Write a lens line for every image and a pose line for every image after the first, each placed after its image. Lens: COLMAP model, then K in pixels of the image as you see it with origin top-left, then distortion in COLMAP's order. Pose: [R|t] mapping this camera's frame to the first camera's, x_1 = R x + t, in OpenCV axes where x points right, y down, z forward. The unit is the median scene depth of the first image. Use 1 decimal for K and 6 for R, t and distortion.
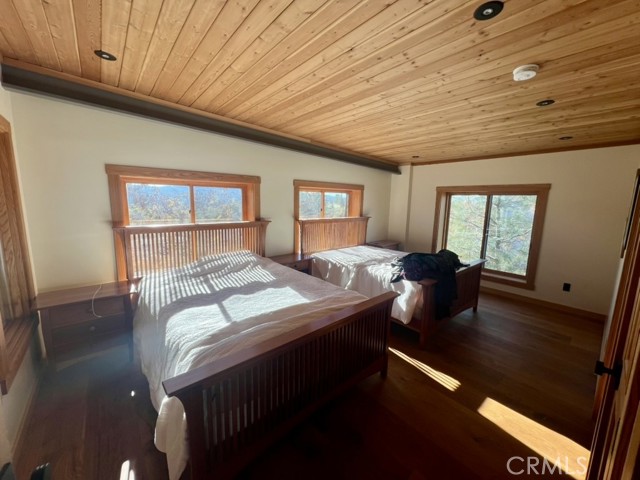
lens RADIAL K [[253.2, 0, 320.0], [0, 253.2, 240.0], [0, 0, 1]] dist [-0.007952, -0.000146]
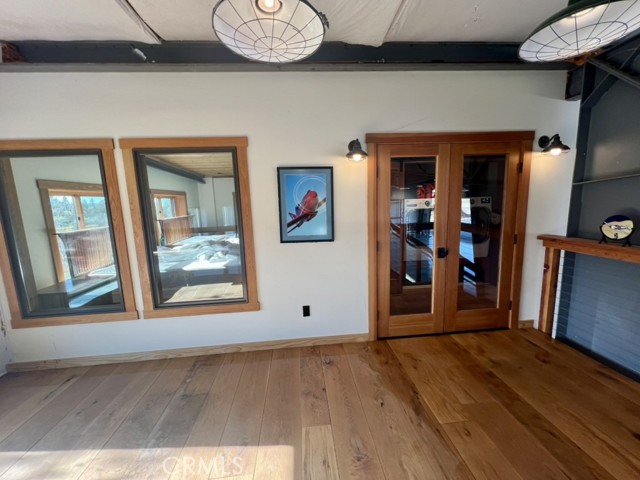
lens RADIAL K [[253.2, 0, 320.0], [0, 253.2, 240.0], [0, 0, 1]] dist [-0.007952, -0.000146]
pose [[0.583564, -0.154690, 0.797197, -0.510303], [0.157120, 0.984647, 0.076048, 0.041138], [-0.796722, 0.080877, 0.598910, -0.334166]]
